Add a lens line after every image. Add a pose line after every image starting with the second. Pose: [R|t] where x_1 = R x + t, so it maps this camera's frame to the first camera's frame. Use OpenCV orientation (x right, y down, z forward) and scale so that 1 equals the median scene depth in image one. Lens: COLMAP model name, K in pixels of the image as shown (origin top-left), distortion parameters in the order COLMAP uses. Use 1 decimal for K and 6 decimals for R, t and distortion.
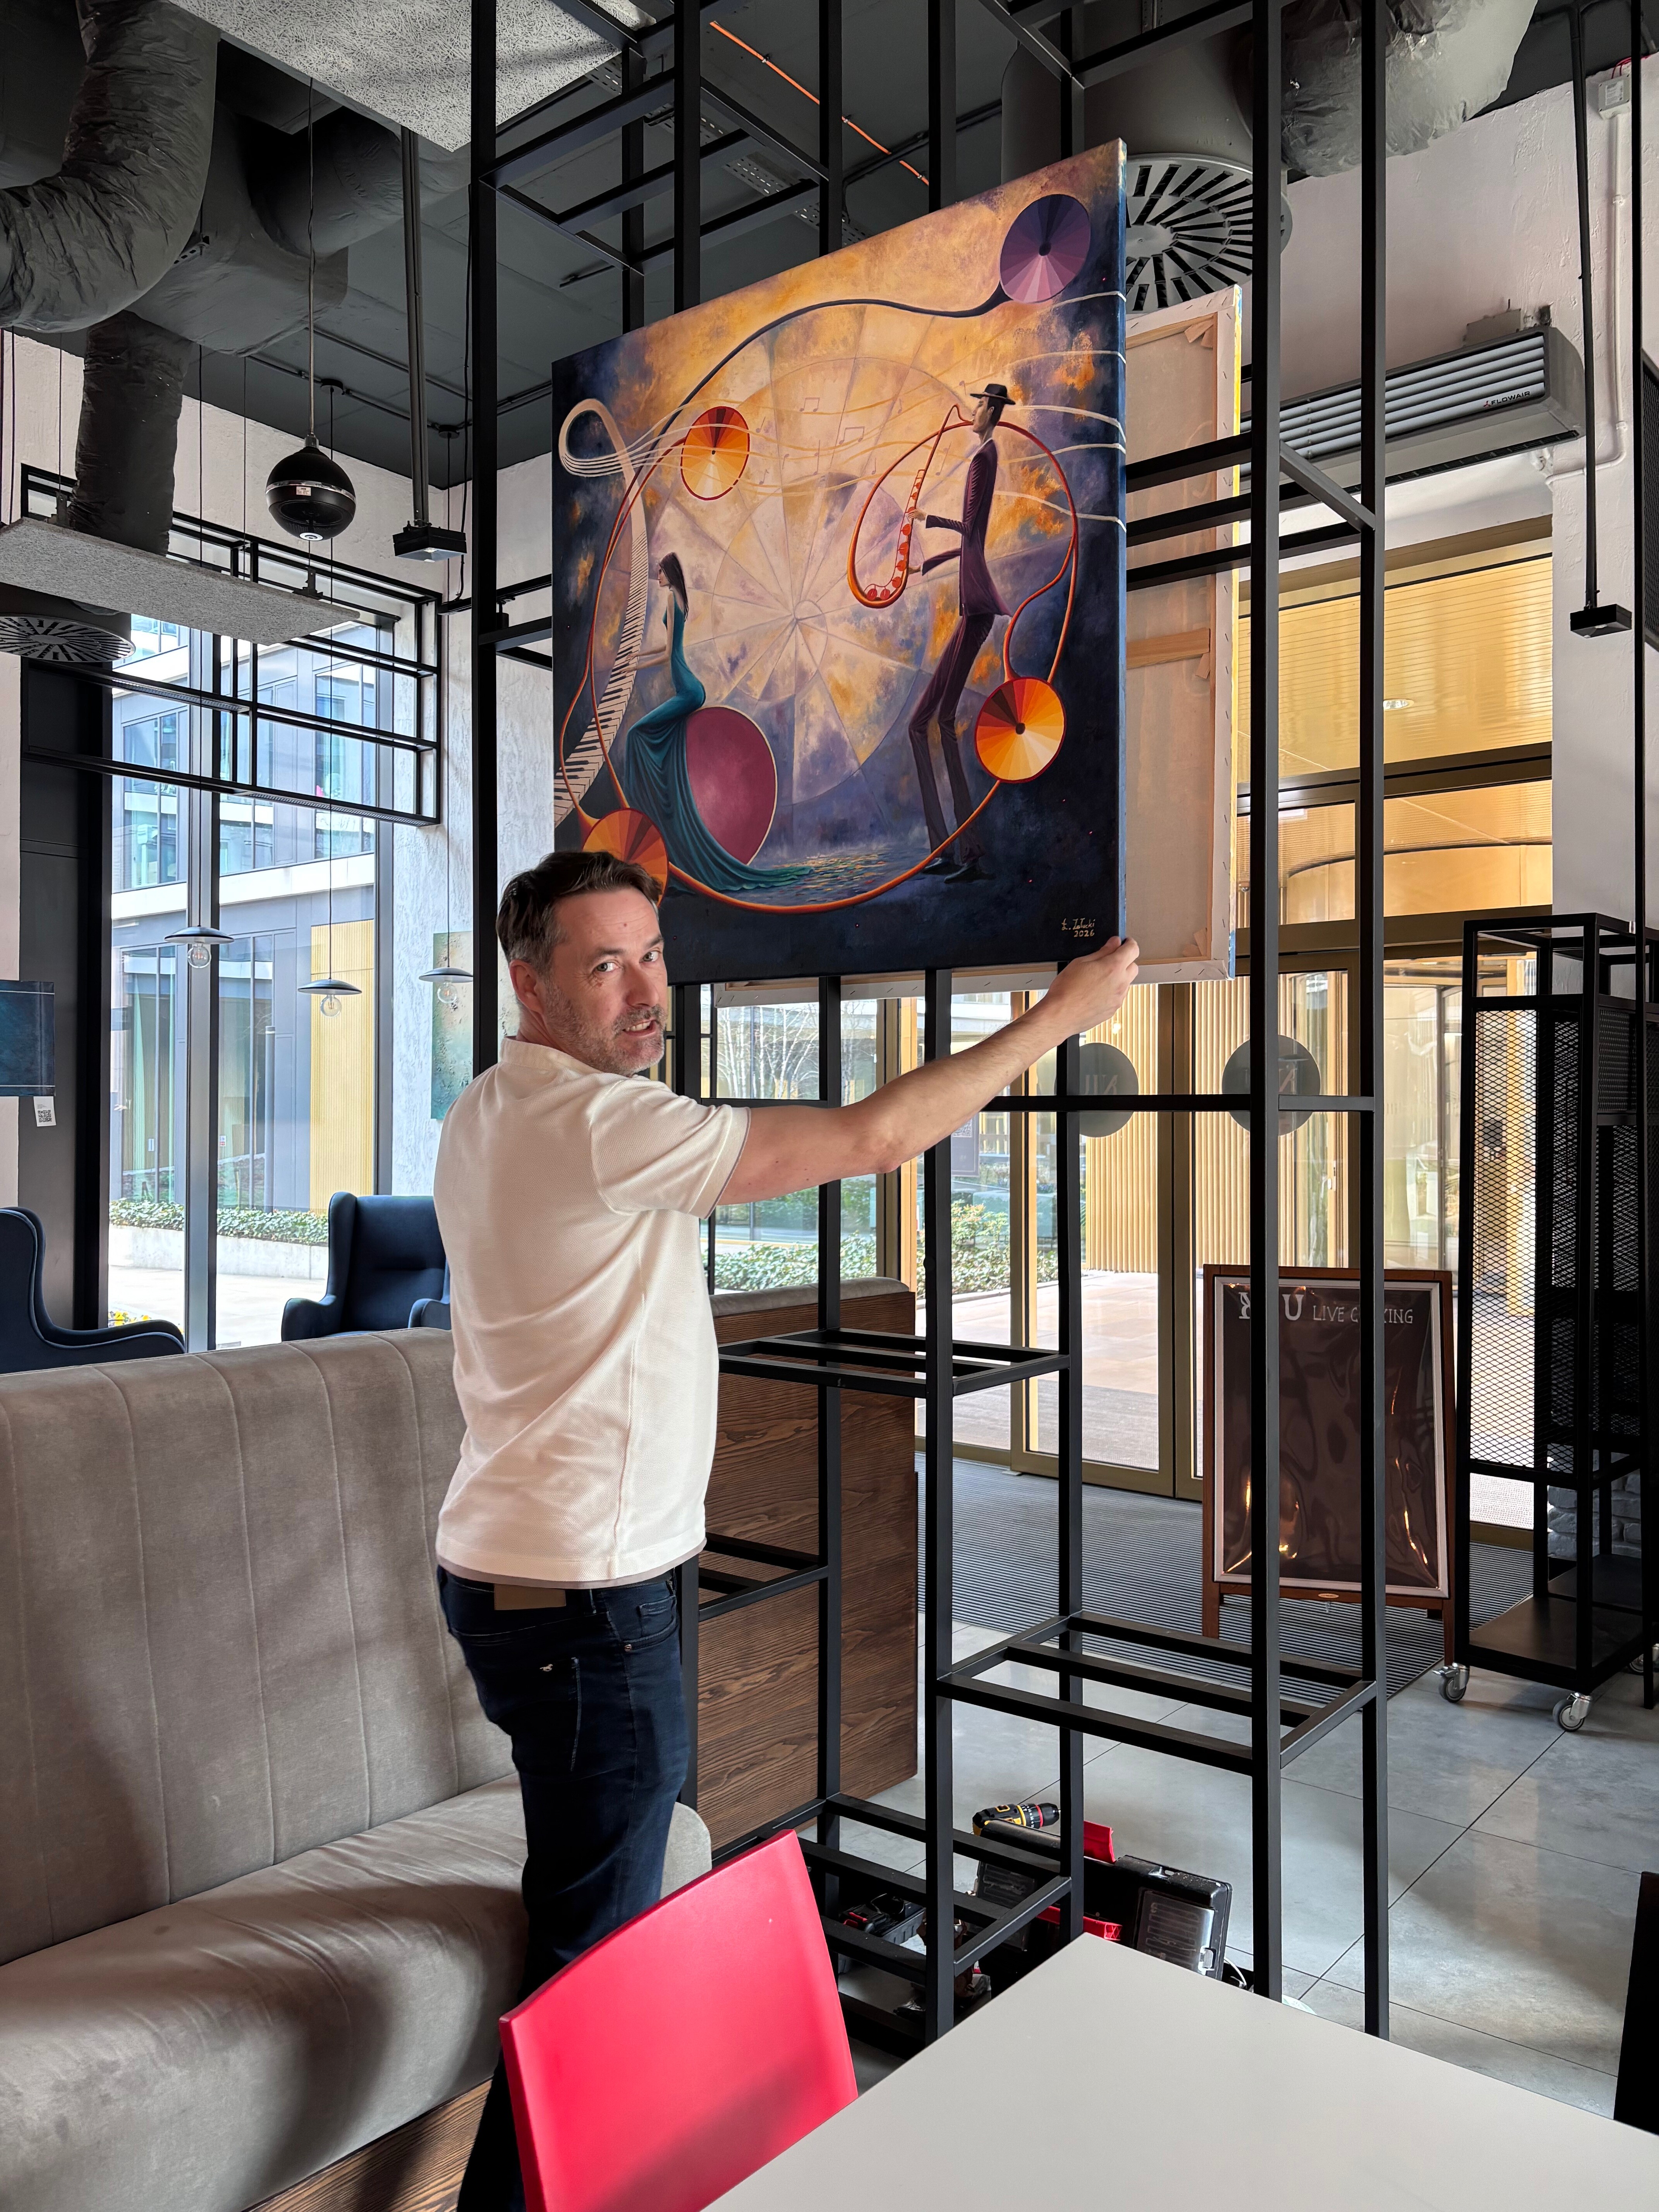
lens RADIAL K [[1693.7, 0, 872.0], [0, 1693.7, 1180.6], [0, 0, 1]] dist [0.069834, -0.070865]
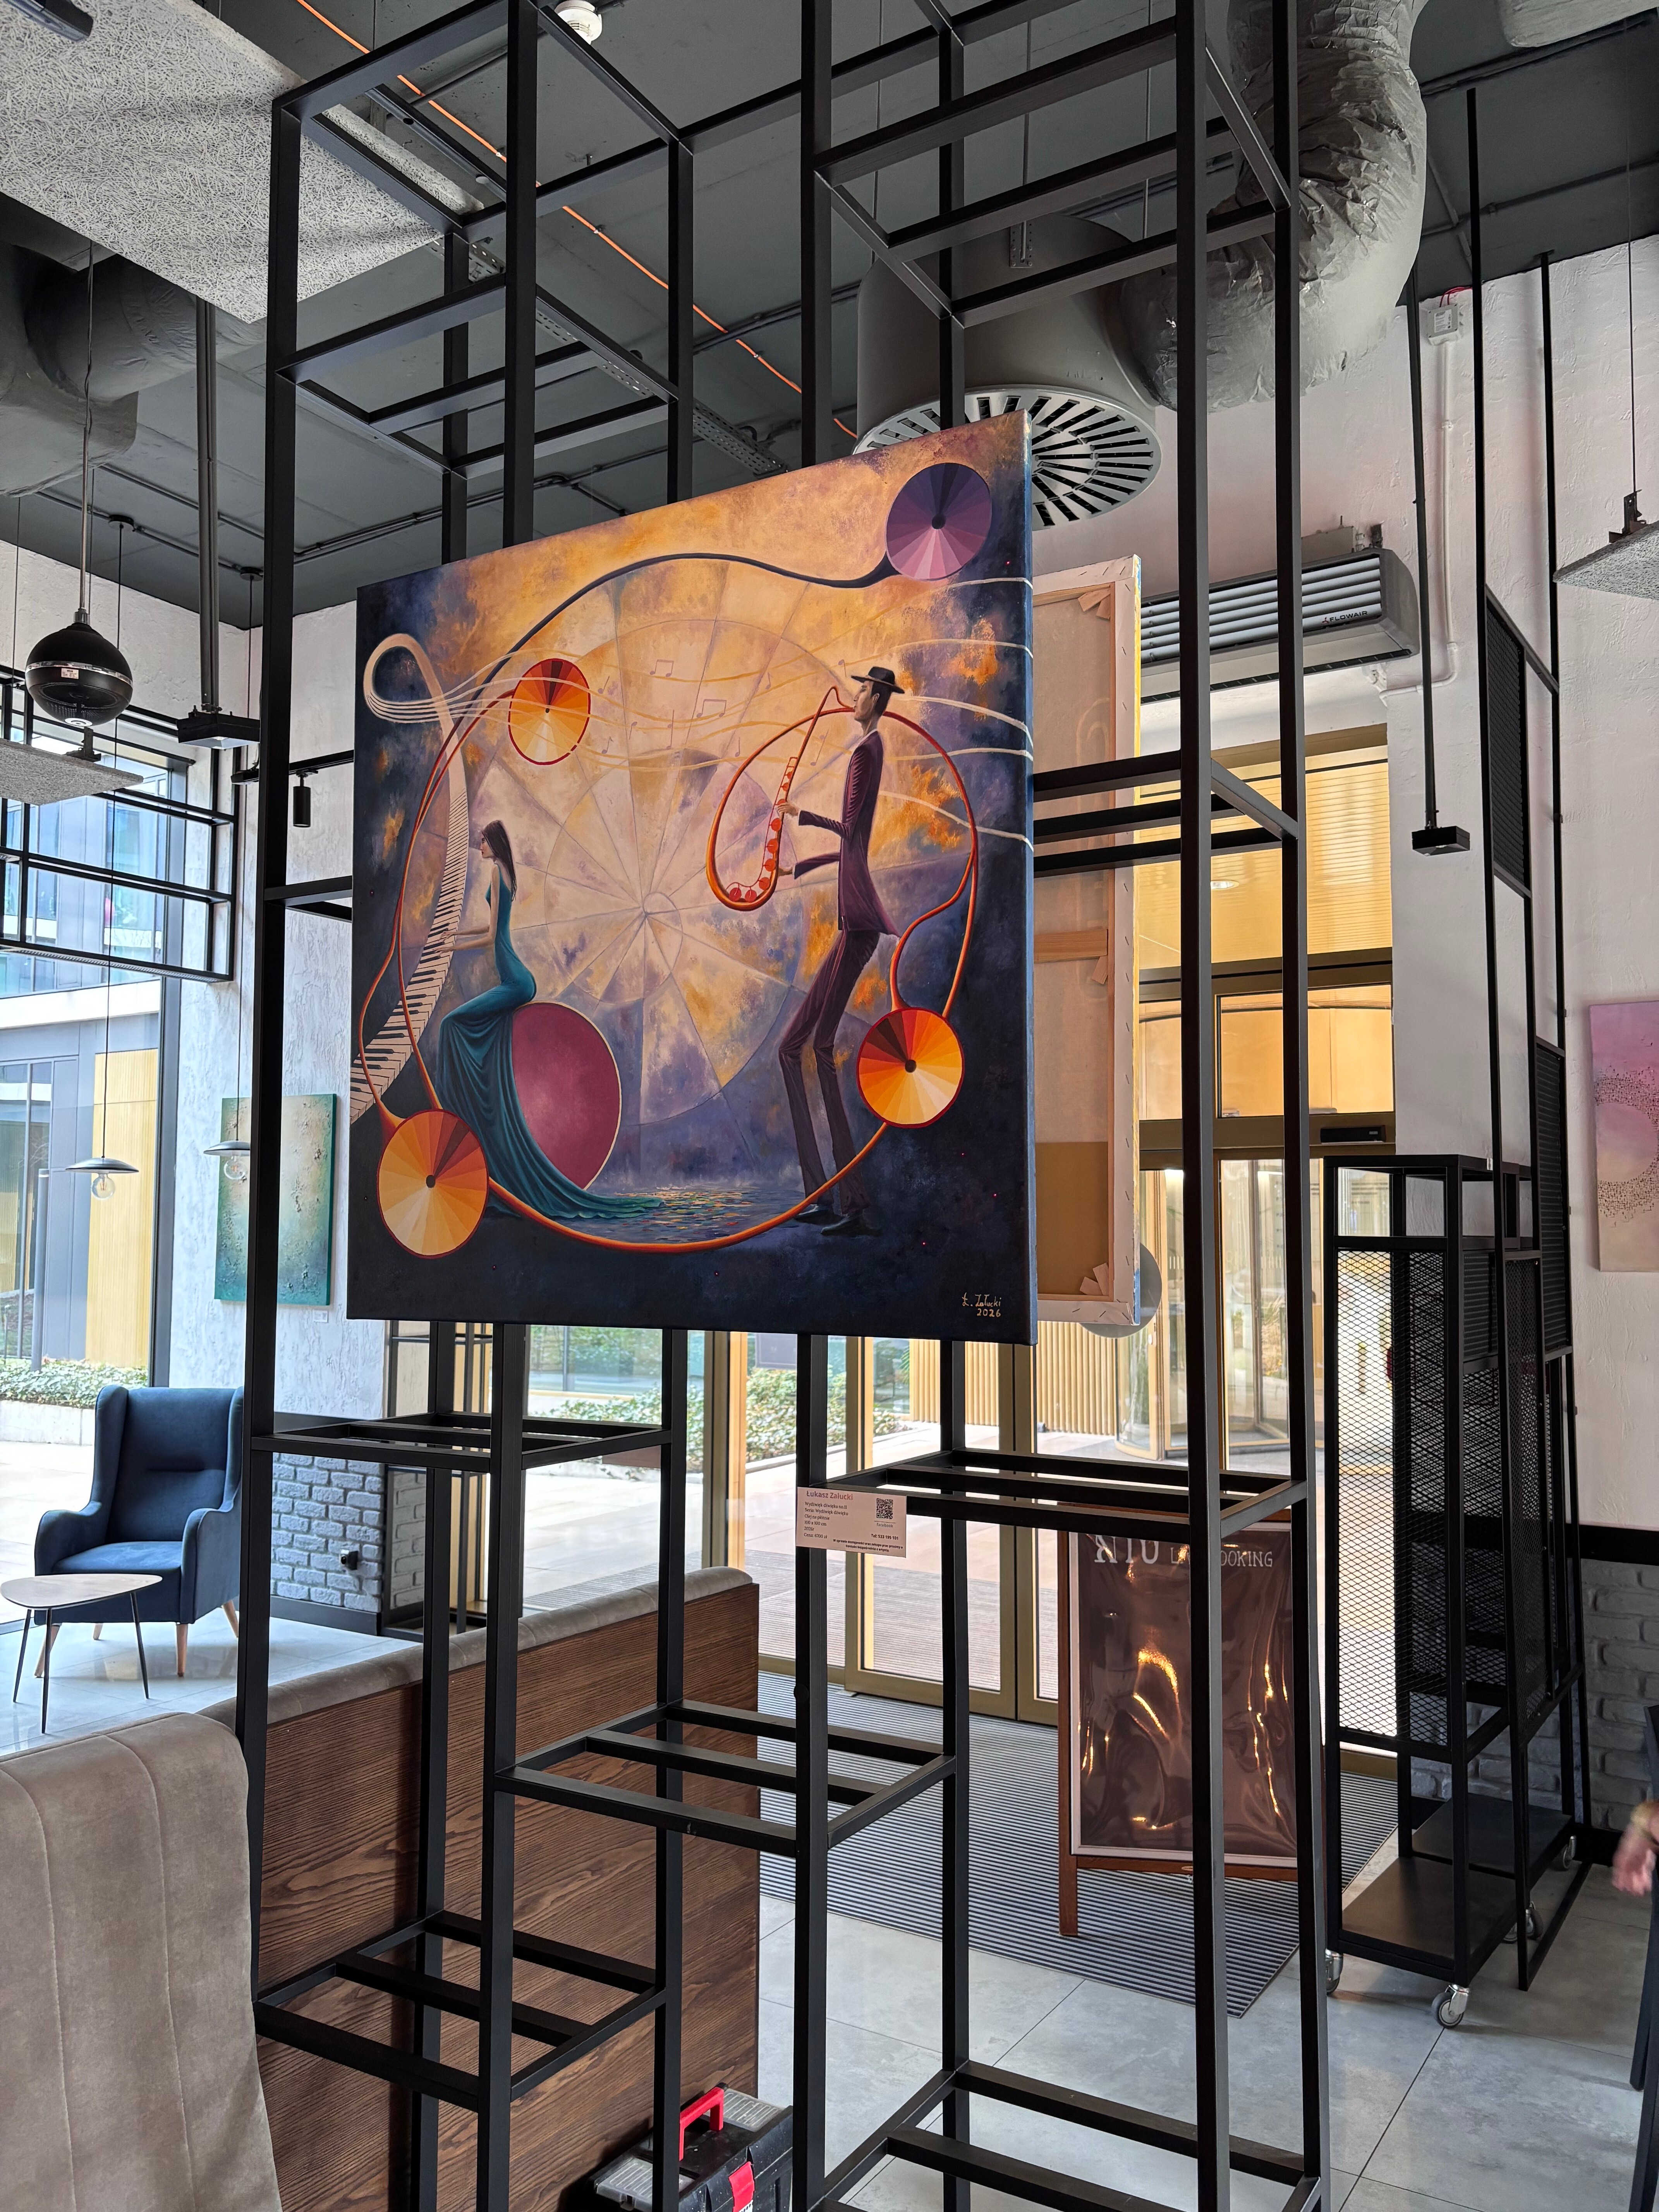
lens RADIAL K [[1693.7, 0, 882.2], [0, 1693.7, 1226.1], [0, 0, 1]] dist [0.069834, -0.070865]
pose [[0.993478, 0.007004, 0.113809, -0.020208], [-0.001731, 0.998923, -0.046367, -0.120515], [-0.114012, 0.045867, 0.992420, 0.130752]]
